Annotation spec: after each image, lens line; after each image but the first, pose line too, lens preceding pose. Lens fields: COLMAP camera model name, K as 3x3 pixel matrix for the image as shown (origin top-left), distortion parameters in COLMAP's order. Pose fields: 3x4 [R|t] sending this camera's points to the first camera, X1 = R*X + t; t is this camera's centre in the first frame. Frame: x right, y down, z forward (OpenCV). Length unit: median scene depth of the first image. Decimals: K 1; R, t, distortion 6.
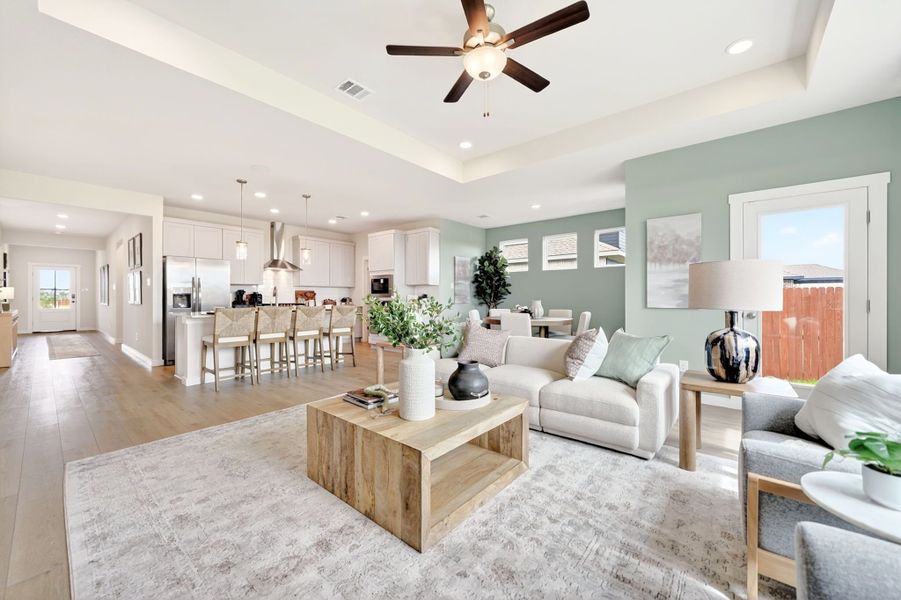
lens RADIAL K [[355.8, 0, 449.0], [0, 355.8, 298.4], [0, 0, 1]] dist [-0.002384, -0.000169]
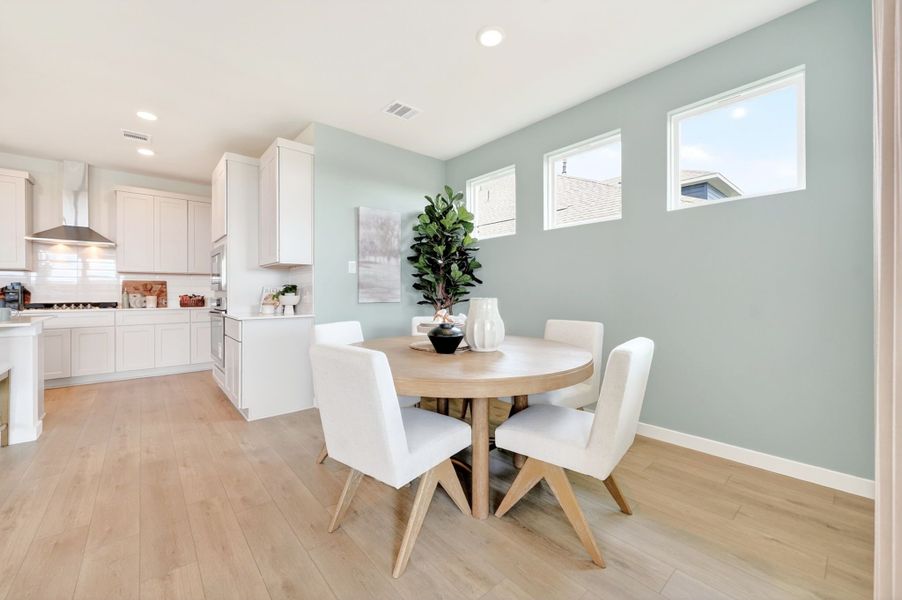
lens RADIAL K [[356.5, 0, 450.0], [0, 356.5, 293.0], [0, 0, 1]] dist [-0.000837, 0.000089]
pose [[0.987077, -0.002258, -0.160230, 0.214349], [0.002330, 0.999997, 0.000261, -0.000156], [0.160229, -0.000631, 0.987080, 0.532987]]
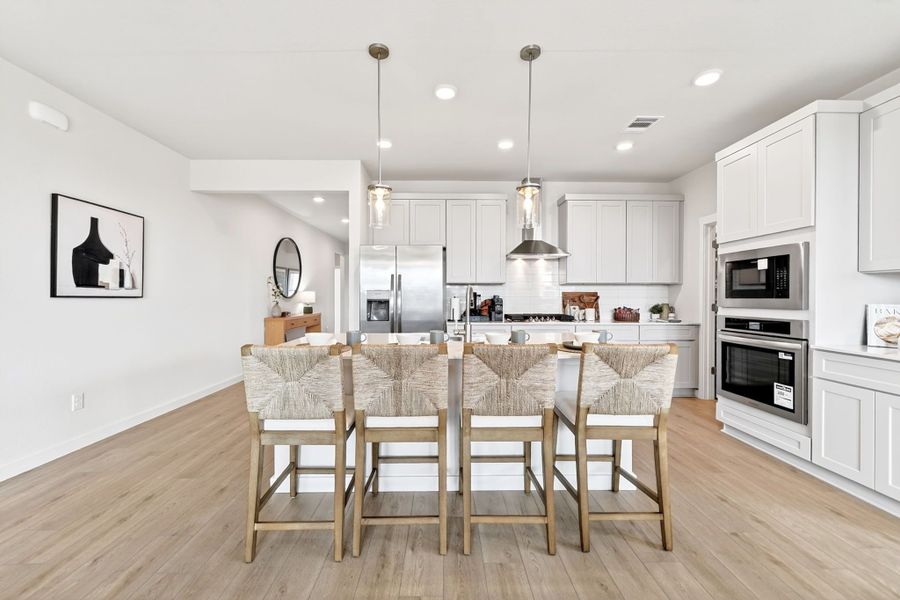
lens RADIAL K [[355.4, 0, 448.5], [0, 355.4, 298.4], [0, 0, 1]] dist [-0.002384, -0.000169]
pose [[0.656934, 0.004420, -0.753936, -0.123183], [-0.004115, 0.999989, 0.002276, -0.013064], [0.753937, 0.001607, 0.656944, 0.506523]]
